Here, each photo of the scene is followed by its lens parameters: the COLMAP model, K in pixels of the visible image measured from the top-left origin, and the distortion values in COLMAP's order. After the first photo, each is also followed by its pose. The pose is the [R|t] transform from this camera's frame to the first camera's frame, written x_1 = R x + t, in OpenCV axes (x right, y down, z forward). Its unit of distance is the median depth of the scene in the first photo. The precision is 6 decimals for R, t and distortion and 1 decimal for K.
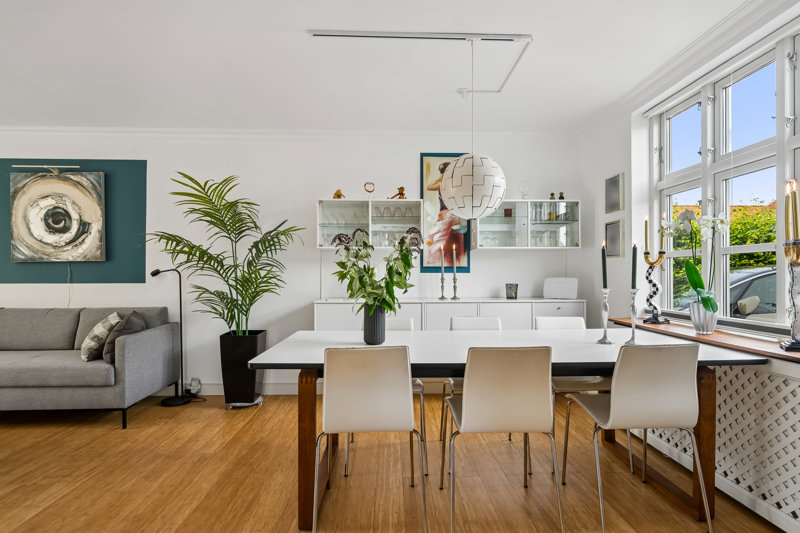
lens RADIAL K [[420.2, 0, 402.3], [0, 420.2, 277.8], [0, 0, 1]] dist [0.002036, 0.000570]
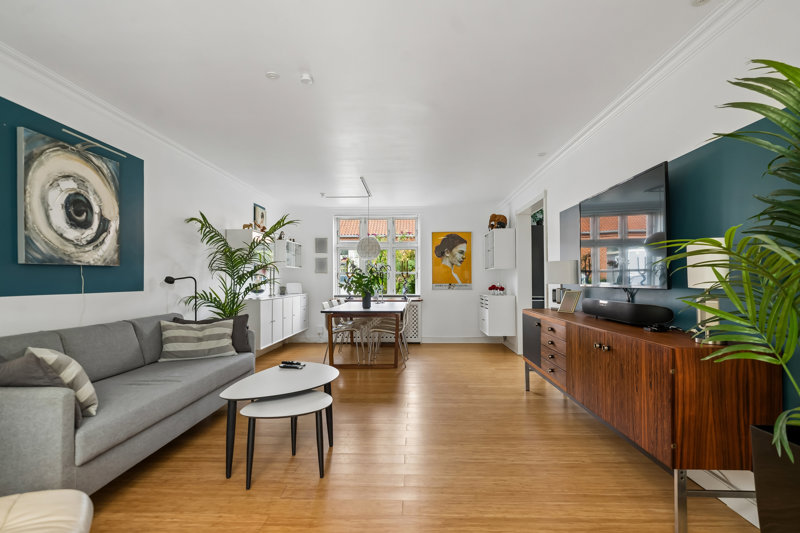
lens RADIAL K [[420.2, 0, 402.3], [0, 420.2, 277.8], [0, 0, 1]] dist [0.002036, 0.000570]
pose [[0.067758, 0.006972, 0.997677, -1.536609], [0.000208, 0.999975, -0.007002, -0.009882], [-0.997702, 0.000682, 0.067755, 0.365704]]
